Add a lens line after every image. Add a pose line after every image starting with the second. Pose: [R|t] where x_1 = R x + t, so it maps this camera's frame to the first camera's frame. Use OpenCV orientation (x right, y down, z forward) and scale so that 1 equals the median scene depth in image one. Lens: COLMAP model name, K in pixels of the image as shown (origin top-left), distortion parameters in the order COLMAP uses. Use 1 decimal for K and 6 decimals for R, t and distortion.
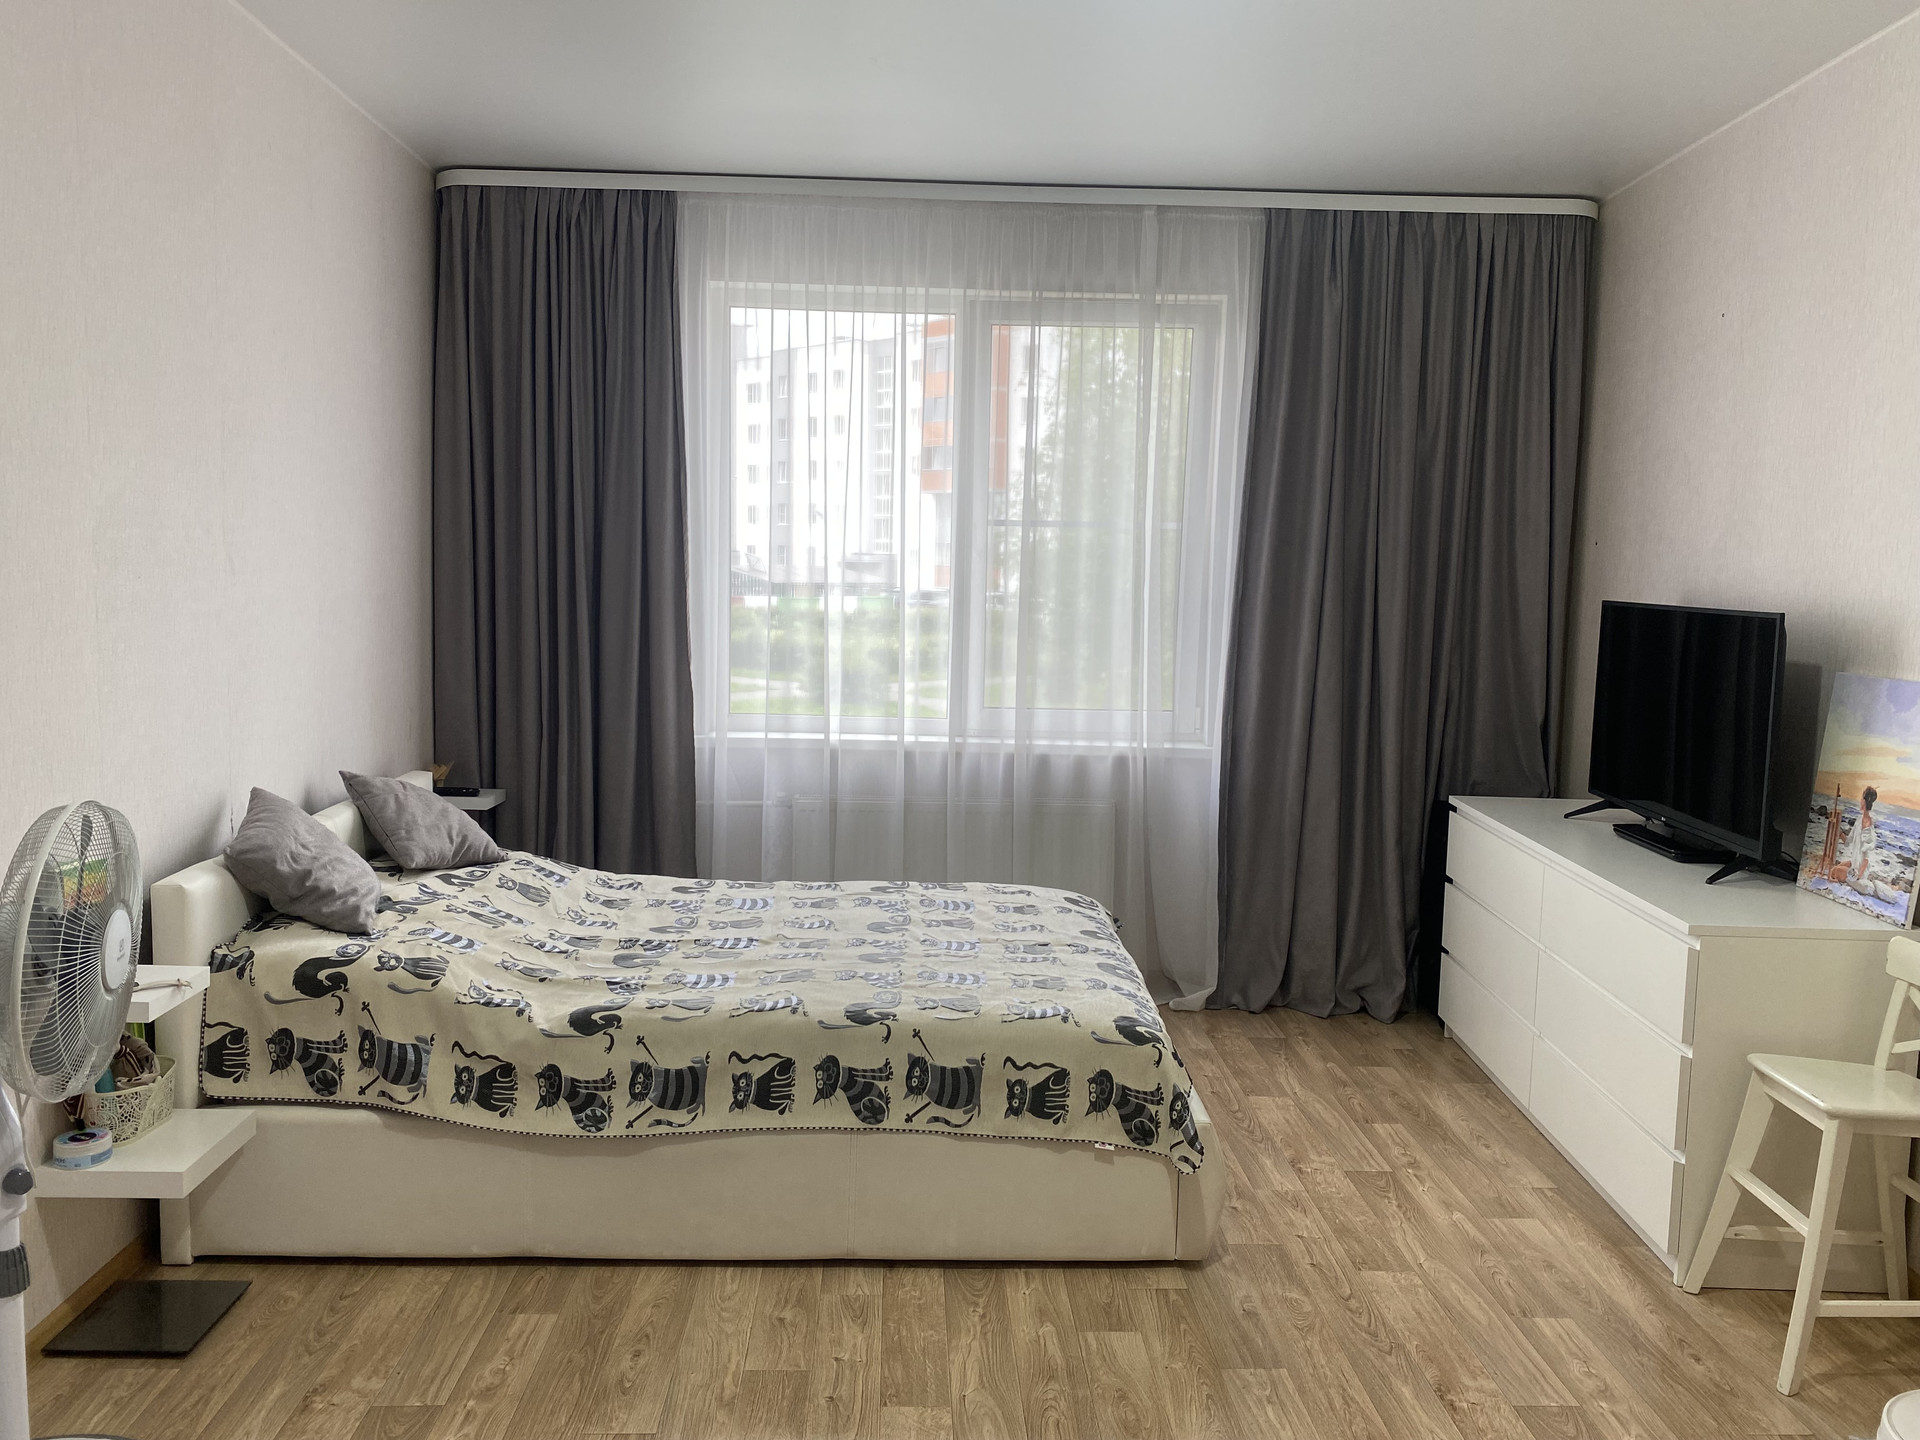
lens RADIAL K [[1482.2, 0, 1007.2], [0, 1482.2, 698.1], [0, 0, 1]] dist [0.015392, -0.028637]
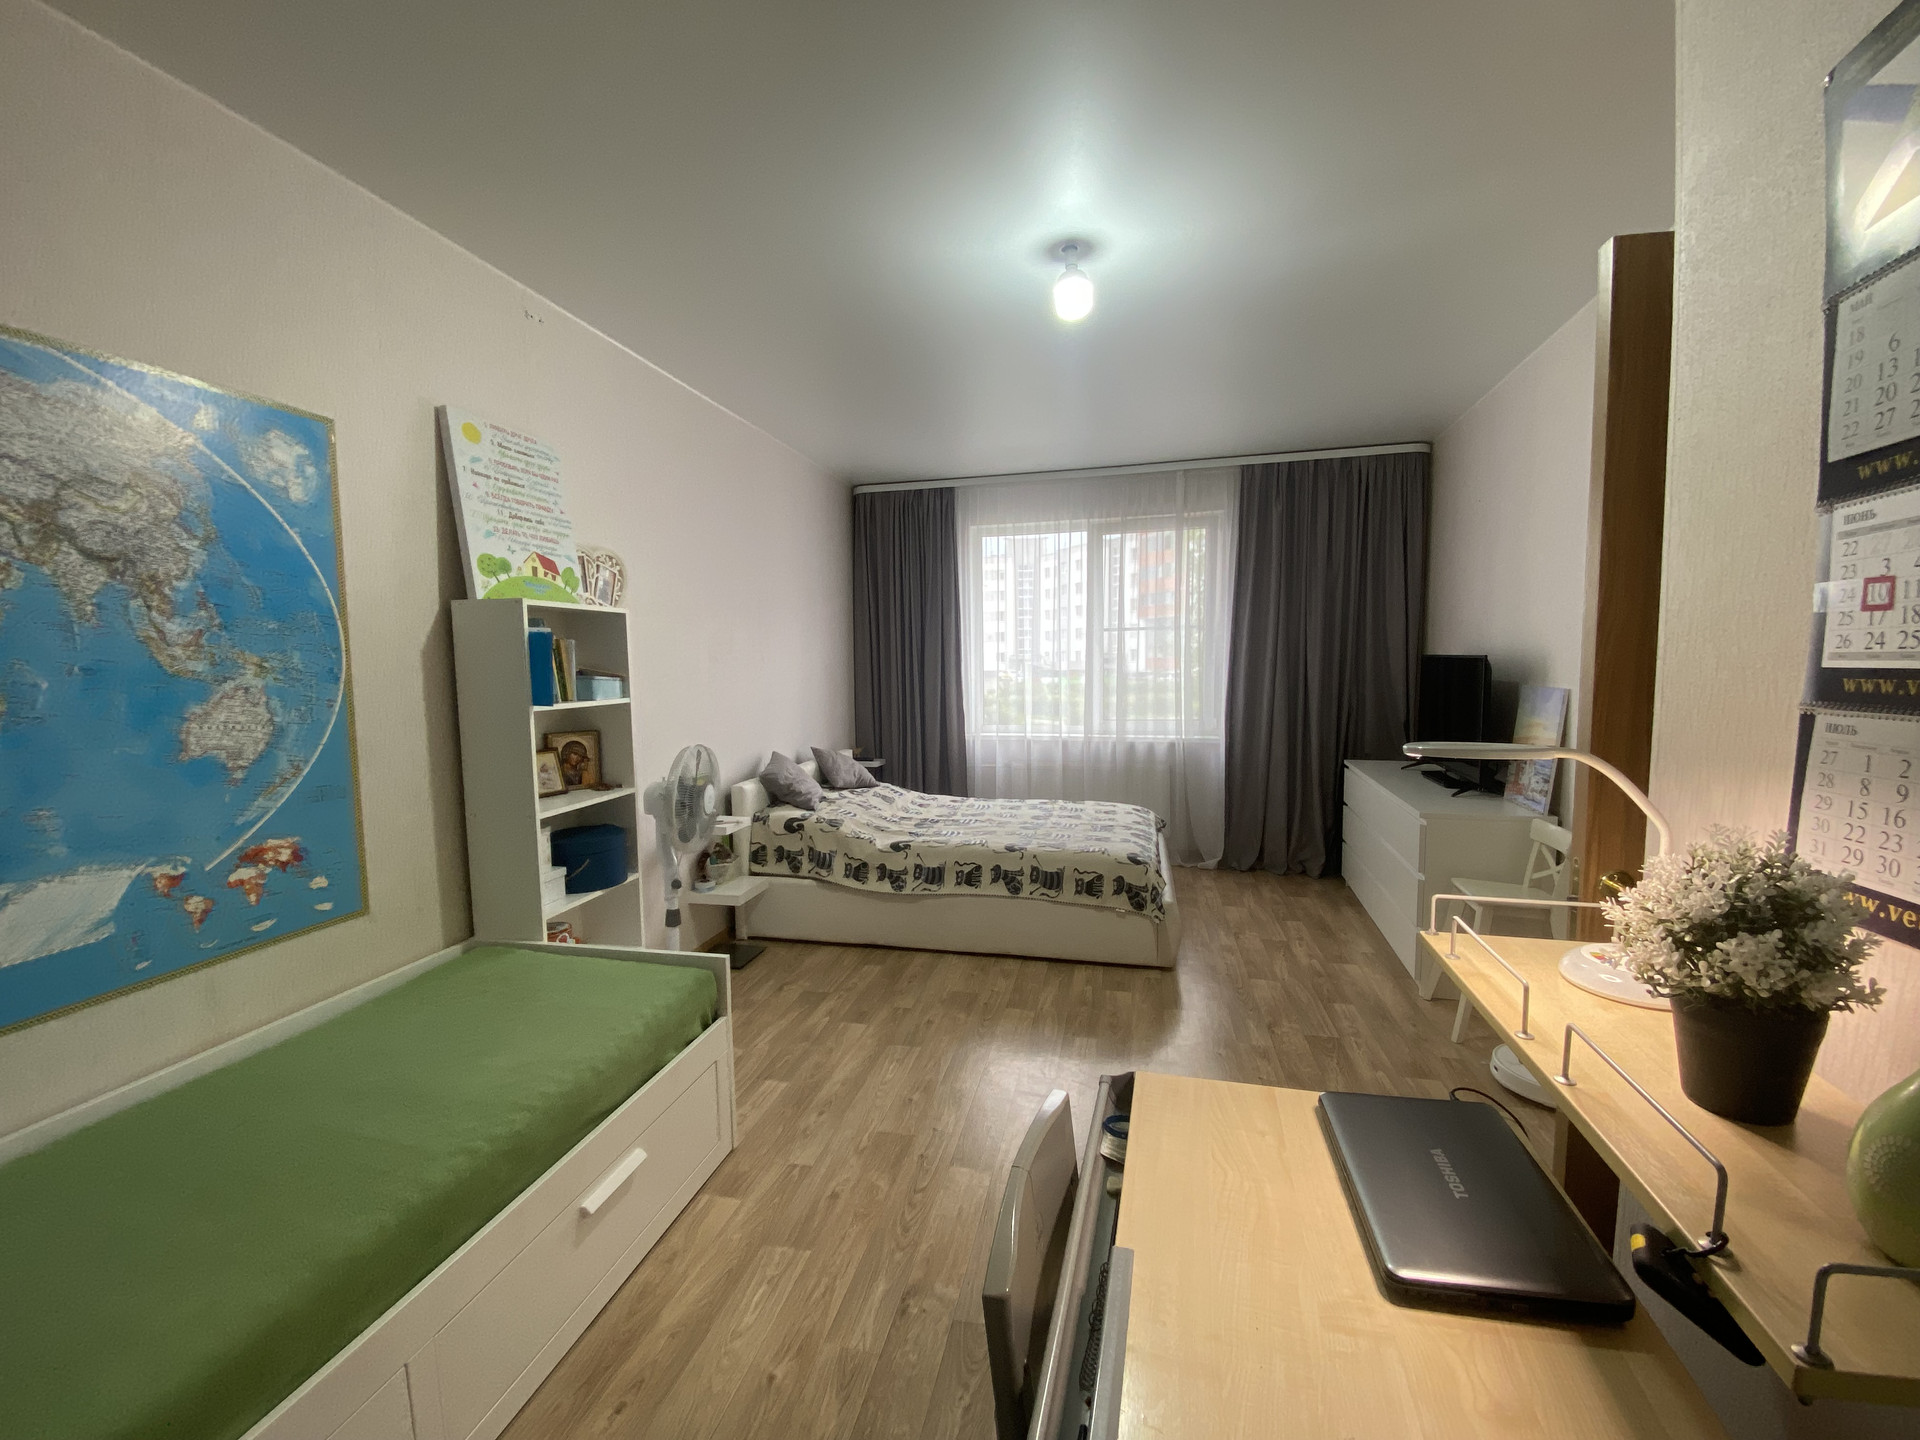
lens RADIAL K [[792.2, 0, 977.2], [0, 792.2, 712.7], [0, 0, 1]] dist [0.016951, -0.016456]
pose [[0.964714, -0.020260, -0.262520, 0.170343], [0.013655, 0.999543, -0.026960, 0.040122], [0.262946, 0.022424, 0.964550, -0.180835]]
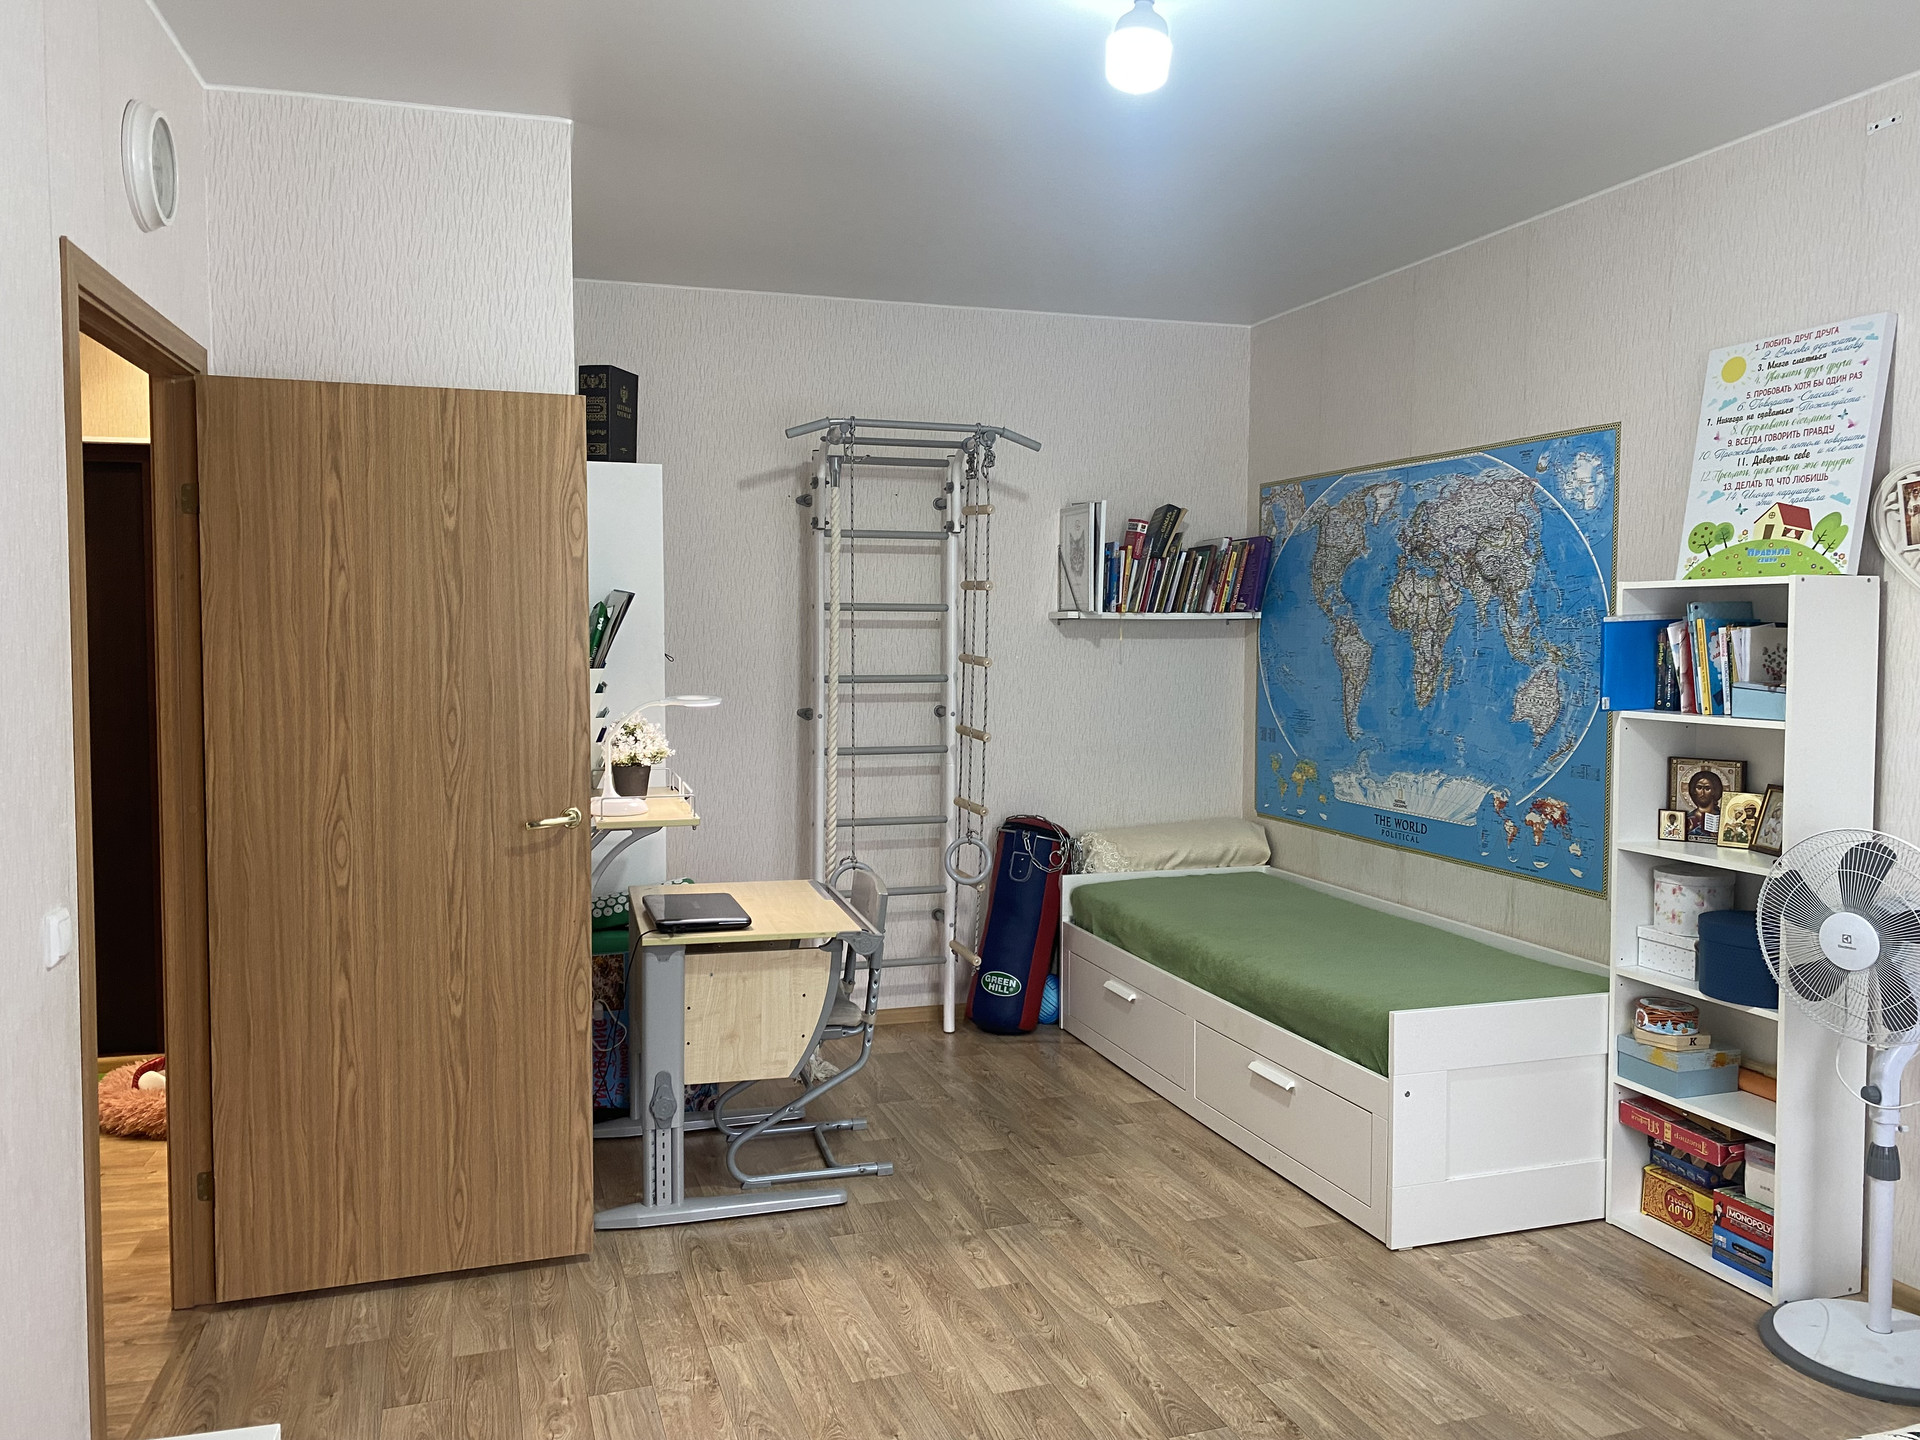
lens RADIAL K [[1482.2, 0, 971.9], [0, 1482.2, 735.6], [0, 0, 1]] dist [0.015392, -0.028637]
pose [[-0.965303, -0.009631, -0.260956, 0.363247], [-0.051987, 0.986404, 0.155901, -0.129532], [0.255906, 0.164058, -0.952679, 1.427590]]
